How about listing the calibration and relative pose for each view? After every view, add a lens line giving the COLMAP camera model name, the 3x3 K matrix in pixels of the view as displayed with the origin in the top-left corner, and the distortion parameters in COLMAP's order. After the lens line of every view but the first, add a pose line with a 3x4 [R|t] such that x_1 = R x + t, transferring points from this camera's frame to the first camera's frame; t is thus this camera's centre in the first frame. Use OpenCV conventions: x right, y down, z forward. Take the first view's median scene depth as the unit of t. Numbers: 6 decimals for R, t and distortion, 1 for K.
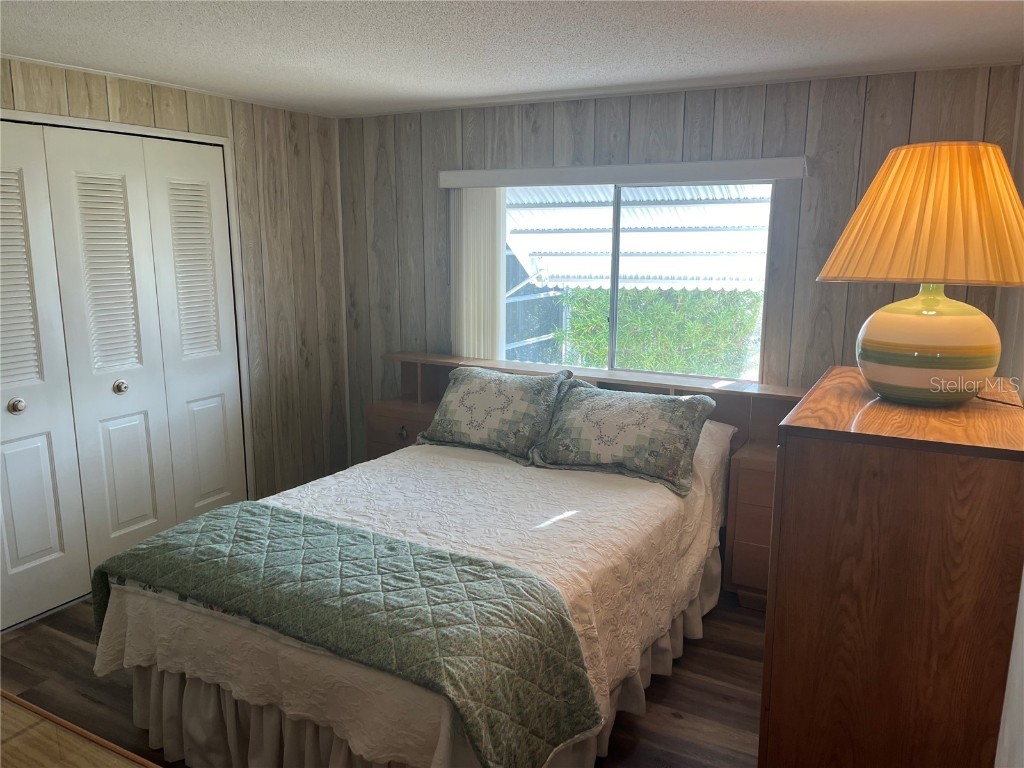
lens RADIAL K [[768.7, 0, 508.3], [0, 768.7, 385.3], [0, 0, 1]] dist [0.067065, -0.093525]
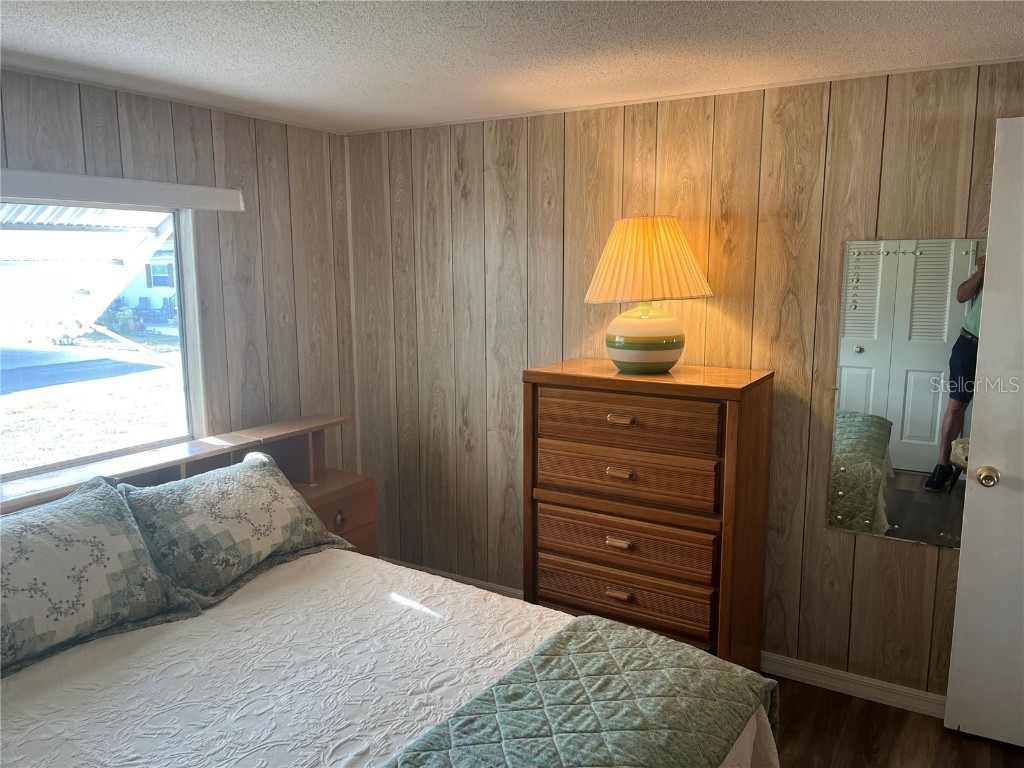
lens RADIAL K [[785.3, 0, 513.5], [0, 785.3, 379.4], [0, 0, 1]] dist [0.075820, -0.098600]
pose [[0.045456, -0.151236, 0.987452, -0.622986], [0.193699, 0.971048, 0.139807, -0.139239], [-0.980007, 0.184913, 0.073434, 0.645183]]
